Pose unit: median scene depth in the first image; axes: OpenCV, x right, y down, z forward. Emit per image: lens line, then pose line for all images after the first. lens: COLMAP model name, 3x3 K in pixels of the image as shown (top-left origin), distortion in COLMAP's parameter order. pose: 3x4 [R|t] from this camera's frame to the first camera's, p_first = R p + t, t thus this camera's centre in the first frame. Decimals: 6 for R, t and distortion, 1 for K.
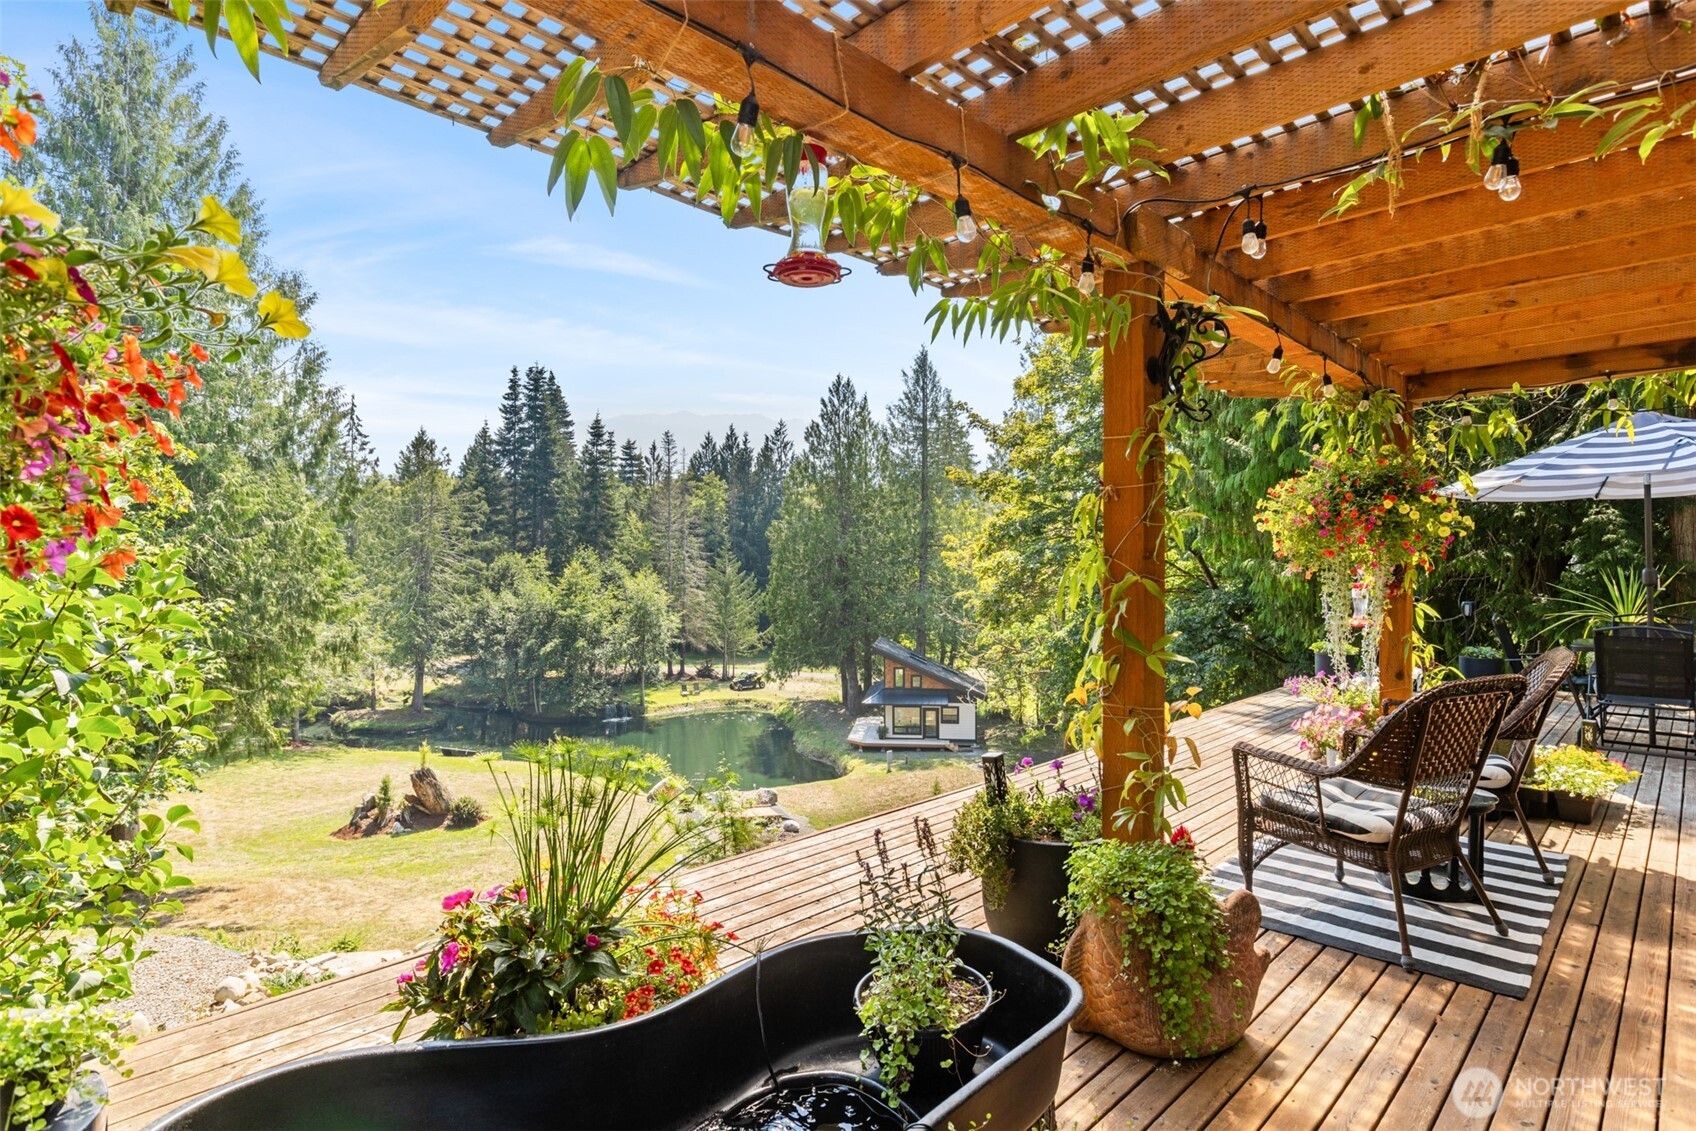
lens RADIAL K [[892.6, 0, 842.1], [0, 892.6, 543.5], [0, 0, 1]] dist [0.002607, 0.000068]
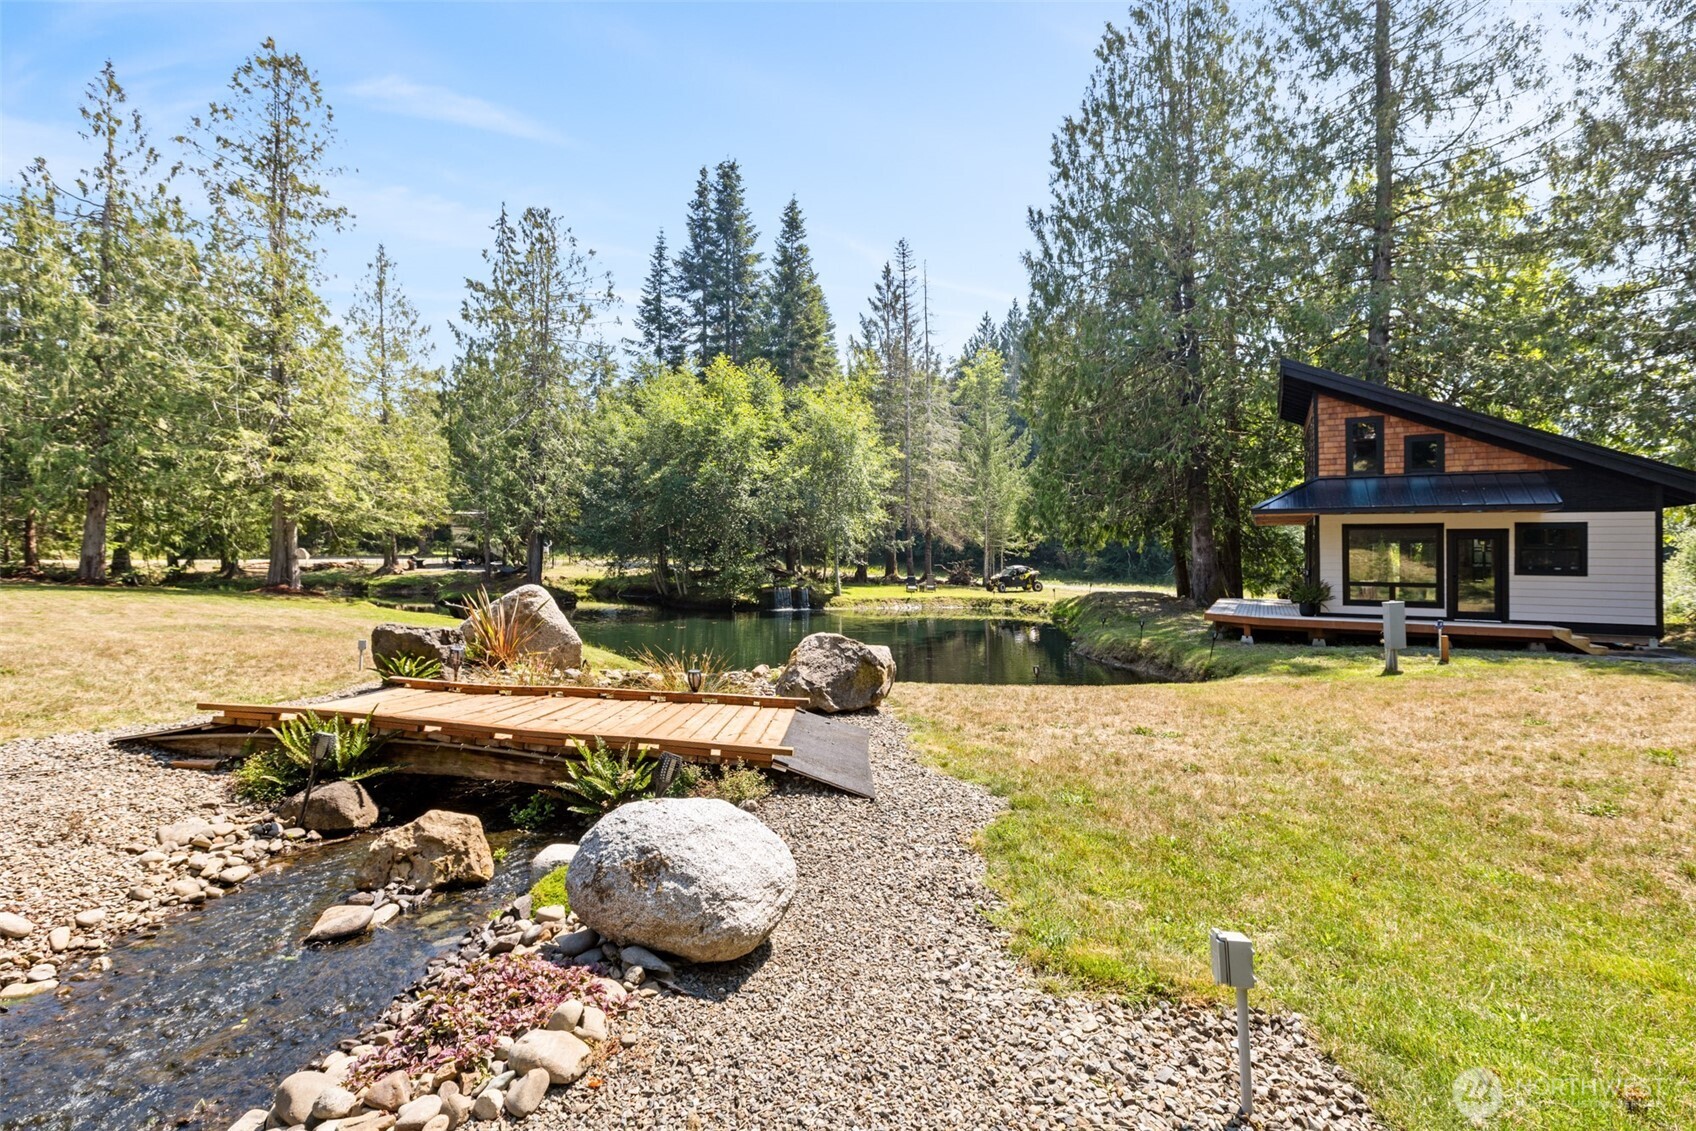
lens RADIAL K [[796.1, 0, 796.6], [0, 796.1, 540.2], [0, 0, 1]] dist [0.000765, -0.000182]
pose [[0.909058, -0.003076, -0.416659, -0.007232], [0.005127, 0.999980, 0.003803, 0.122696], [0.416639, -0.005593, 0.909055, 0.403907]]
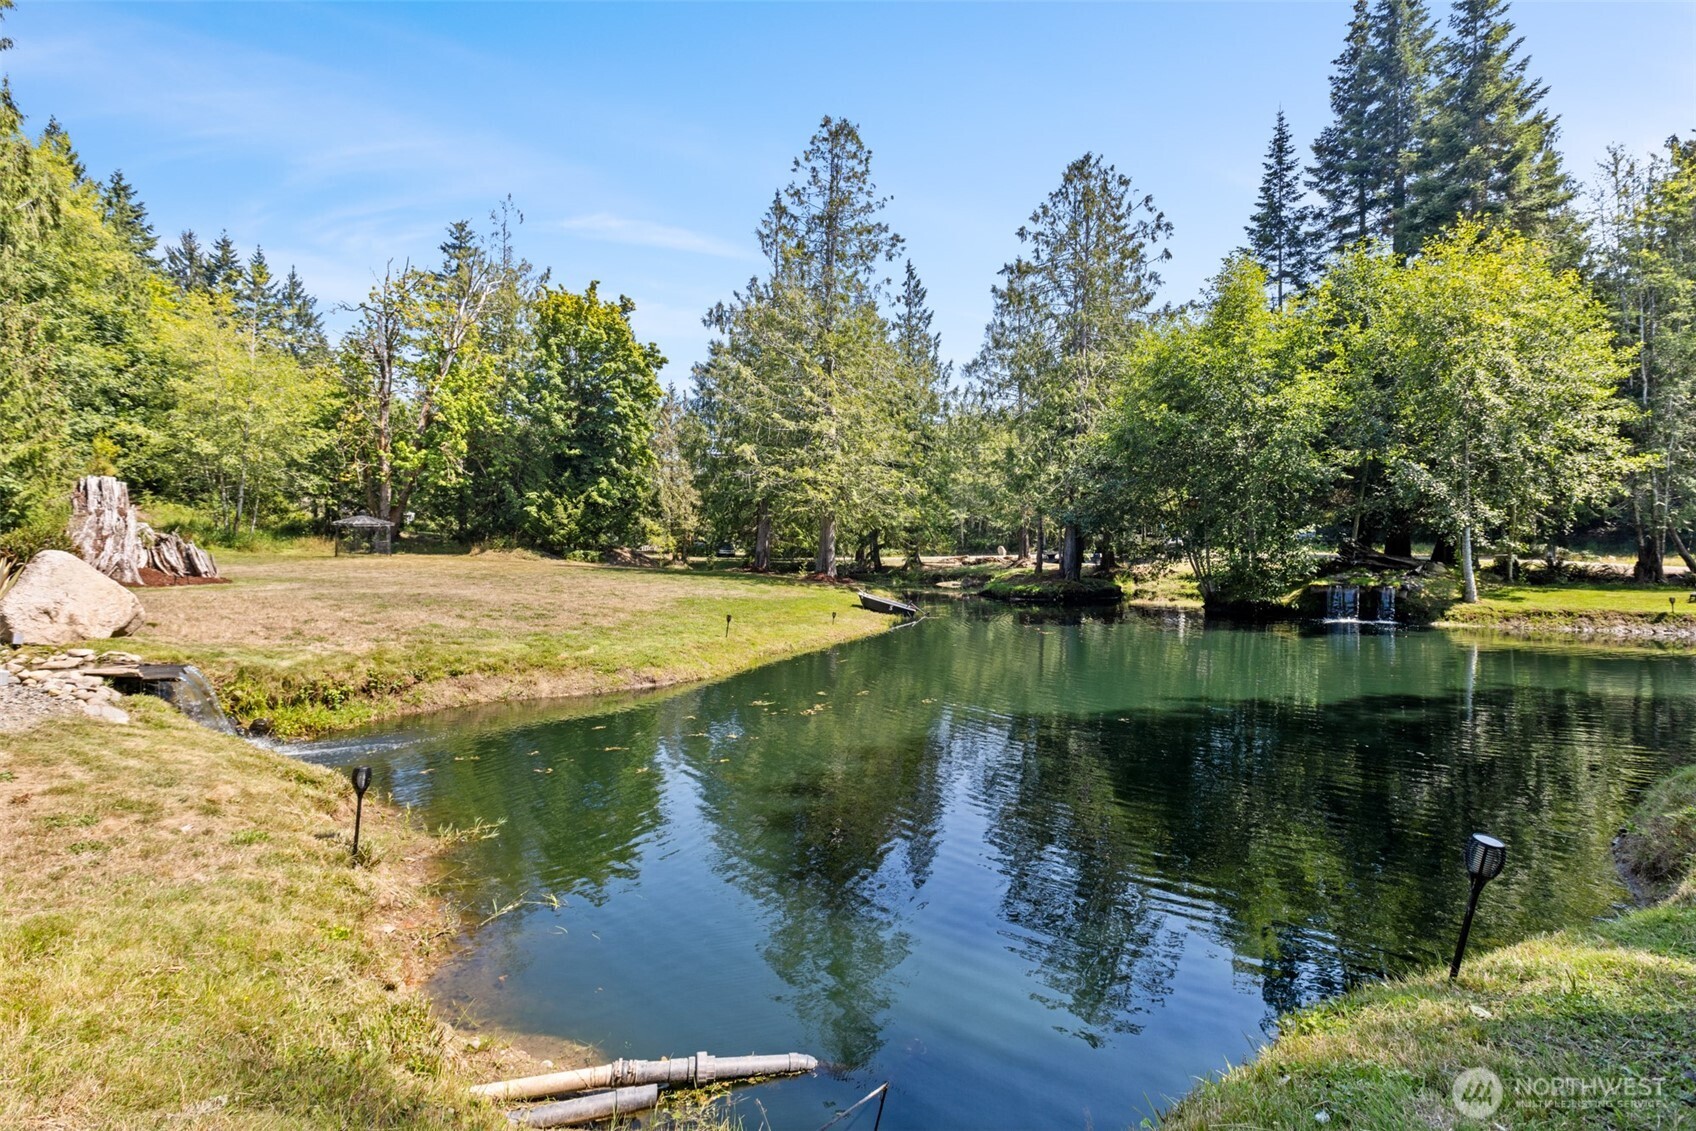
lens RADIAL K [[753.1, 0, 842.4], [0, 753.1, 555.1], [0, 0, 1]] dist [0.000800, -0.000106]
pose [[0.176550, -0.003558, -0.984285, 0.033558], [0.036819, 0.999317, 0.002992, 0.132672], [0.983603, -0.036768, 0.176561, 0.589218]]
